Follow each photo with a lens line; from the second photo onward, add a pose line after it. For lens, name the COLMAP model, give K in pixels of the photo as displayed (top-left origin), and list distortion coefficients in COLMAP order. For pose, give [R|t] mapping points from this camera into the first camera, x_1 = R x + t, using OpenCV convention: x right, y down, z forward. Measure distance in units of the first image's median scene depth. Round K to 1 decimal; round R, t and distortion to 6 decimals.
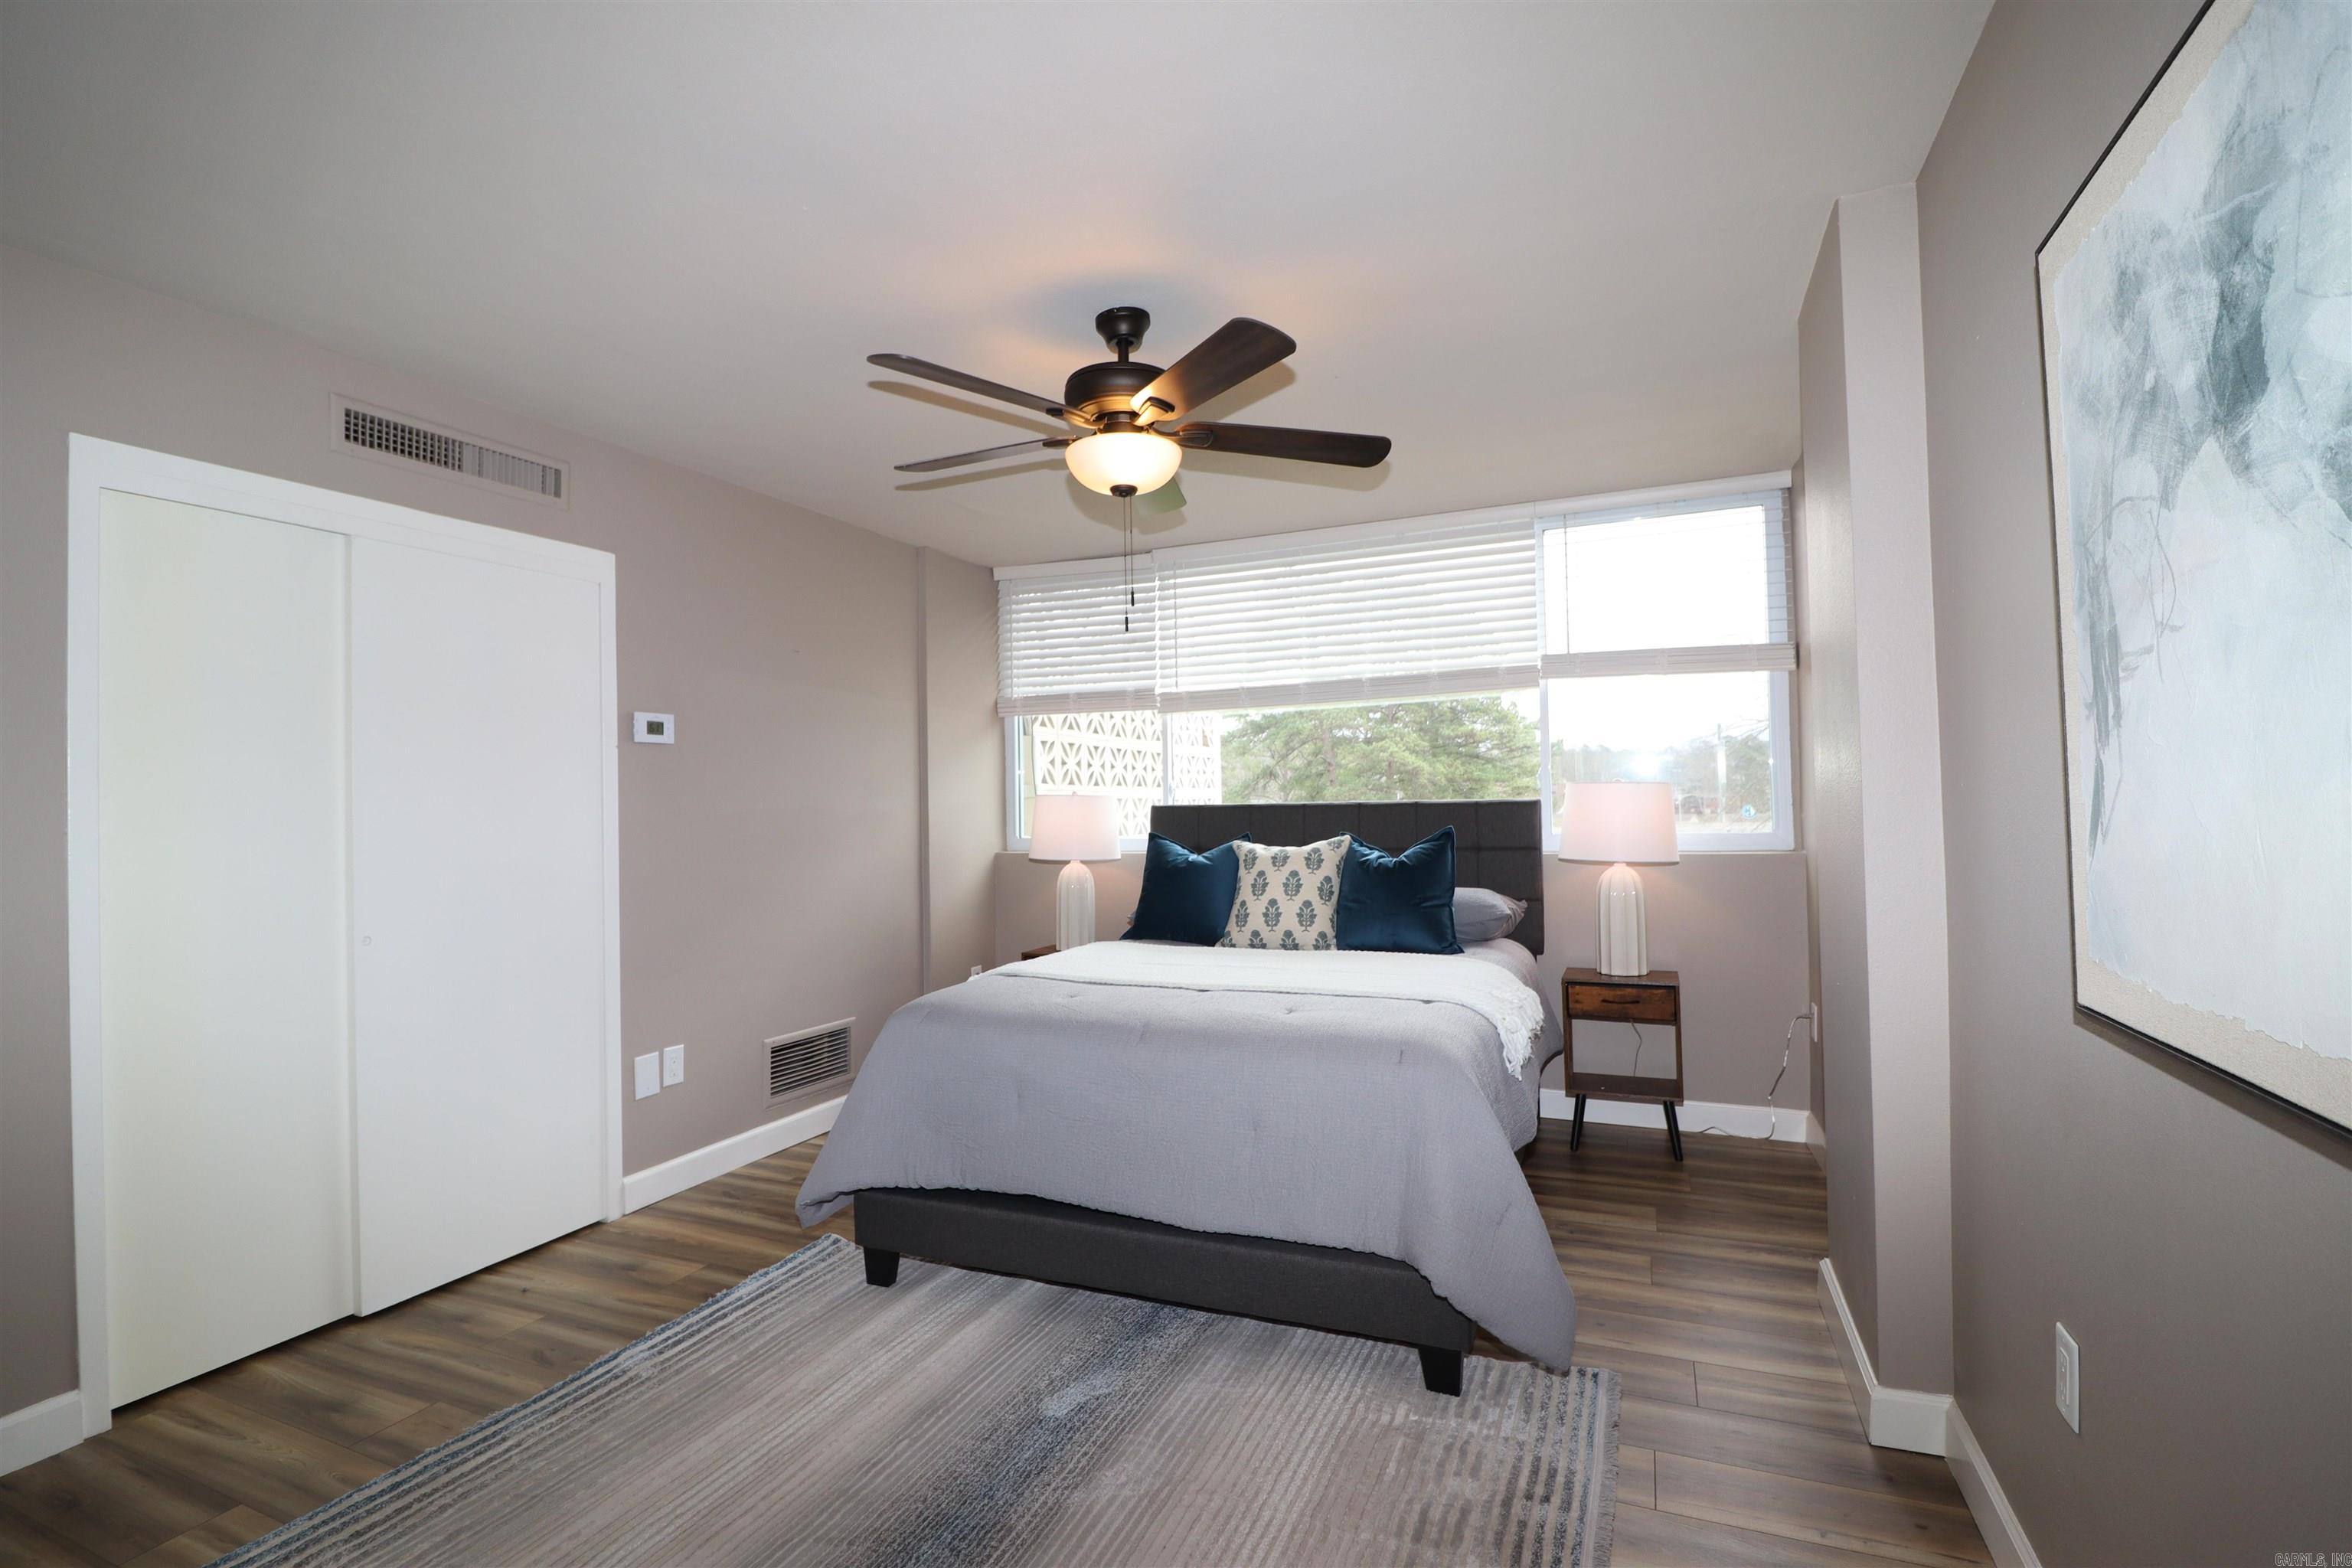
lens RADIAL K [[1084.0, 0, 1164.6], [0, 1084.0, 778.6], [0, 0, 1]] dist [0.001440, -0.015919]
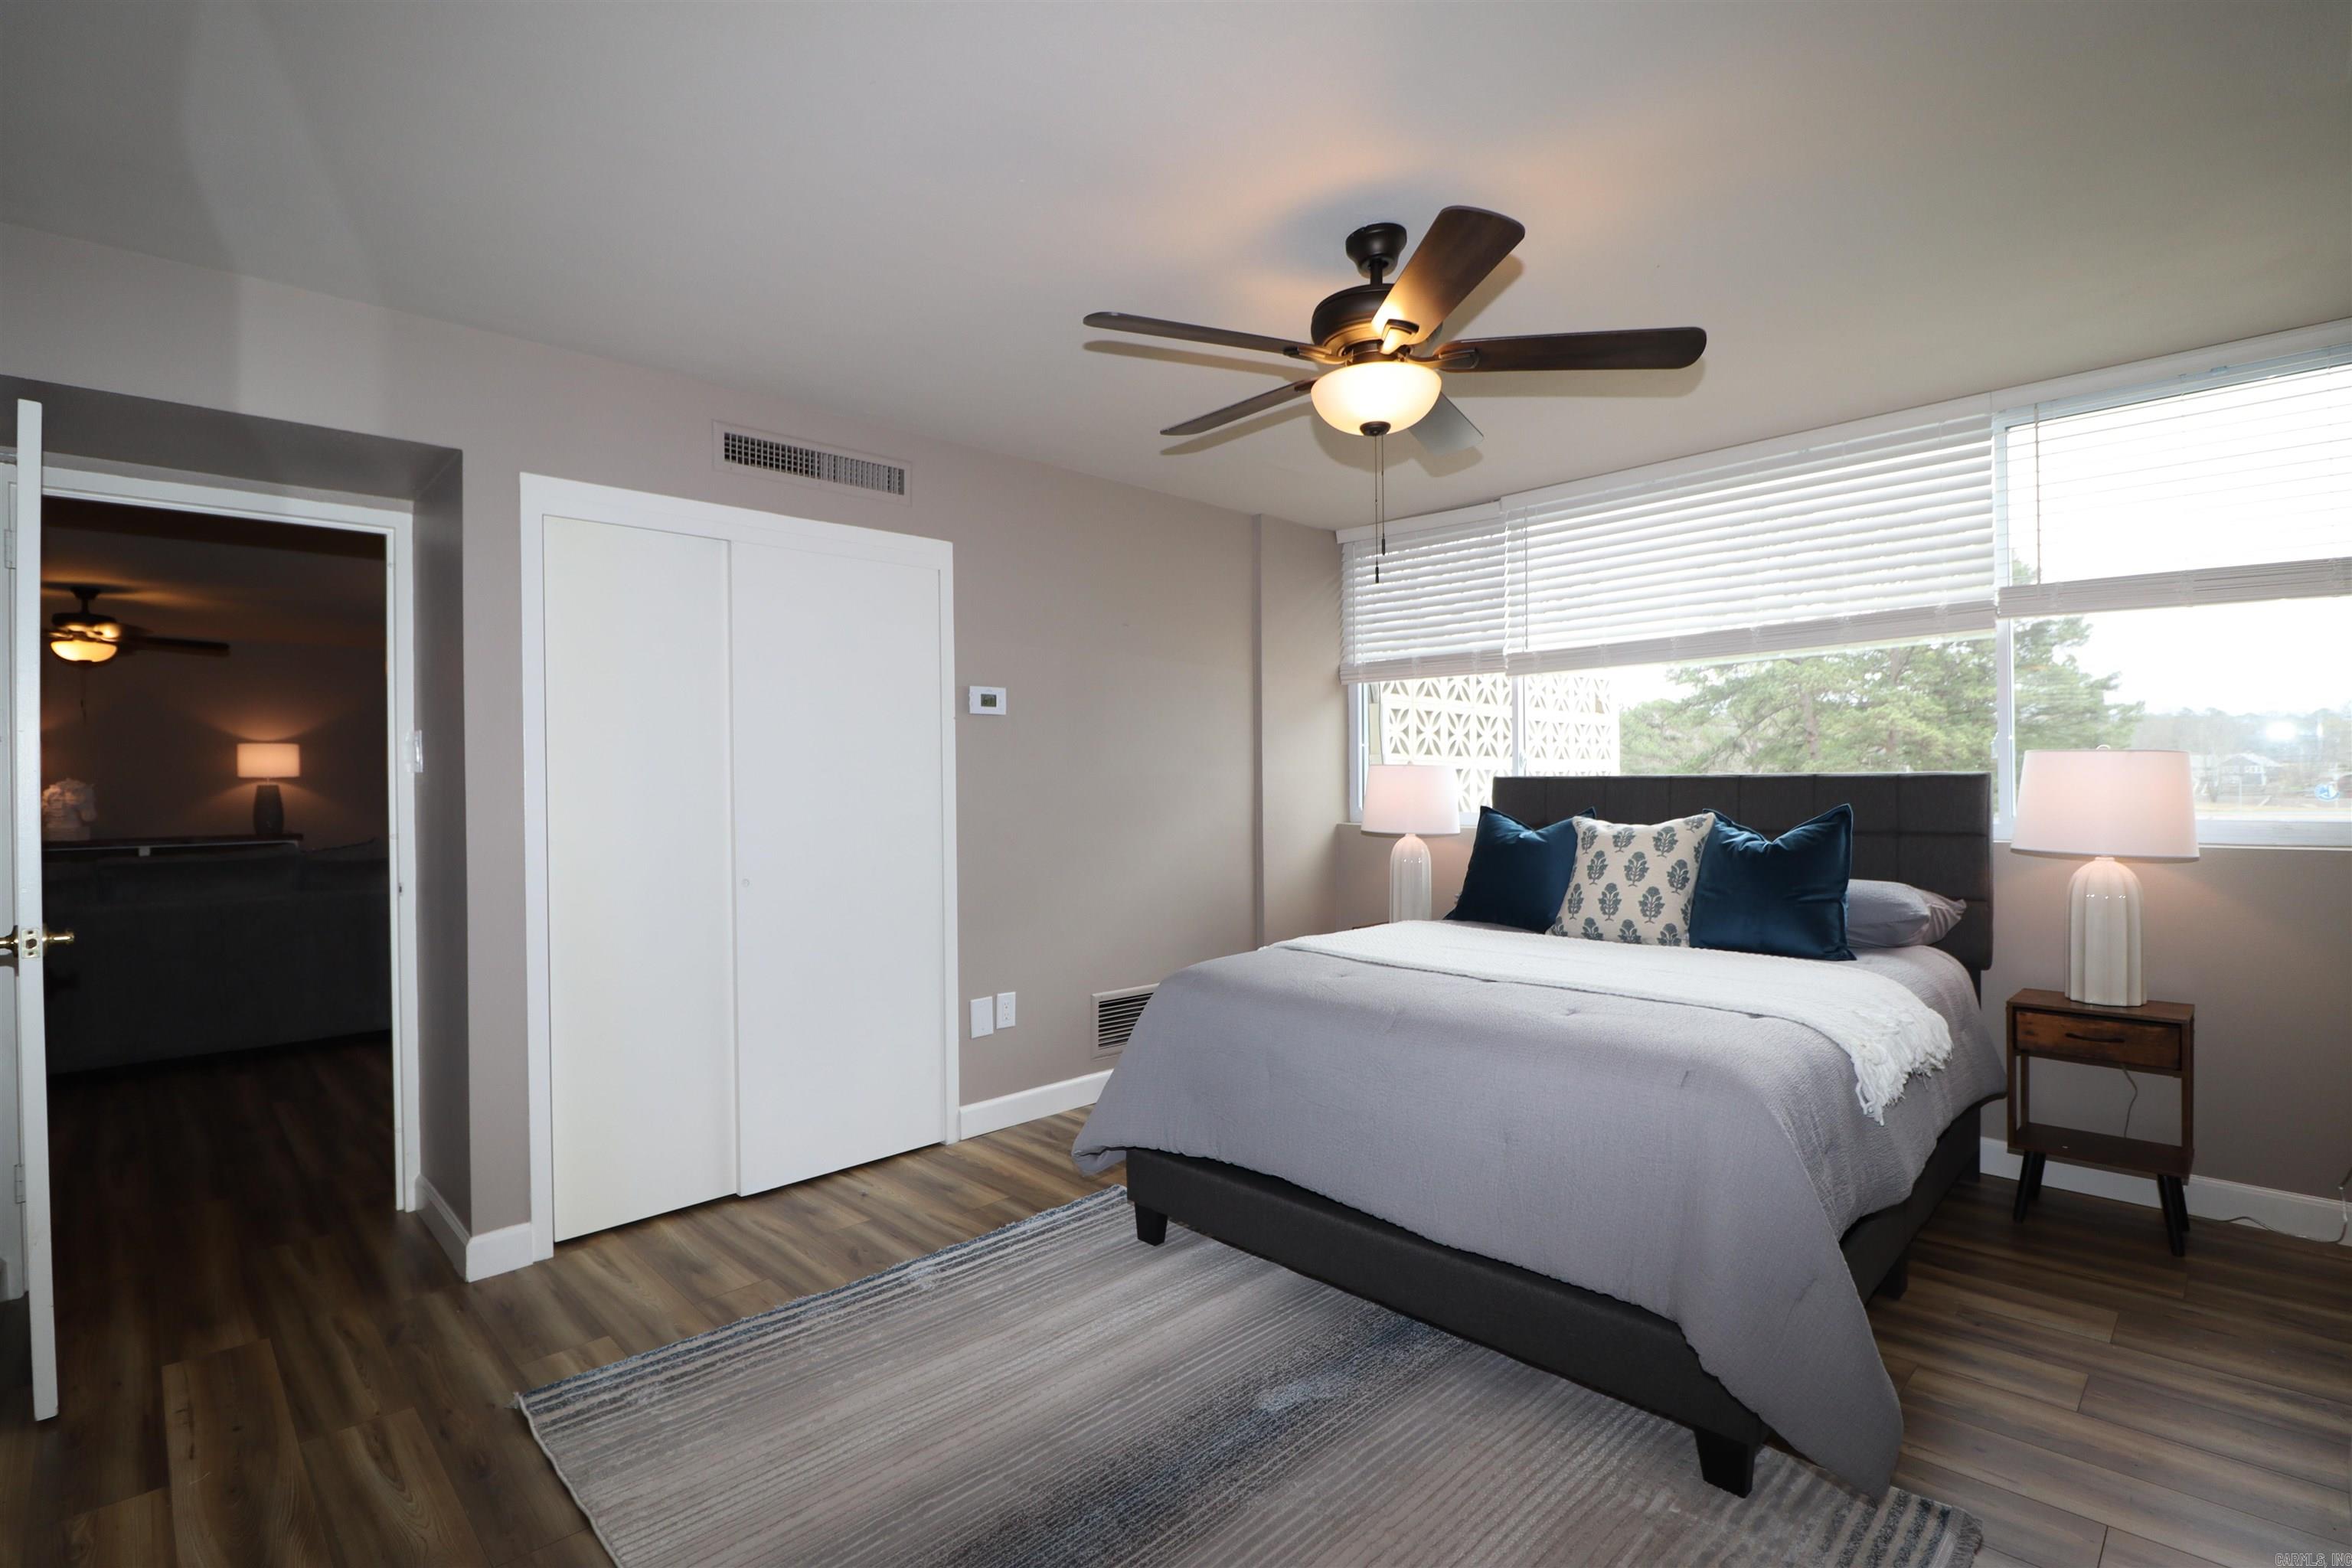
lens RADIAL K [[1084.0, 0, 1164.6], [0, 1084.0, 778.6], [0, 0, 1]] dist [0.001440, -0.015919]
pose [[0.923747, 0.009387, -0.382888, 0.141808], [0.000291, 0.999682, 0.025211, 0.005695], [0.383003, -0.023400, 0.923451, 0.076852]]
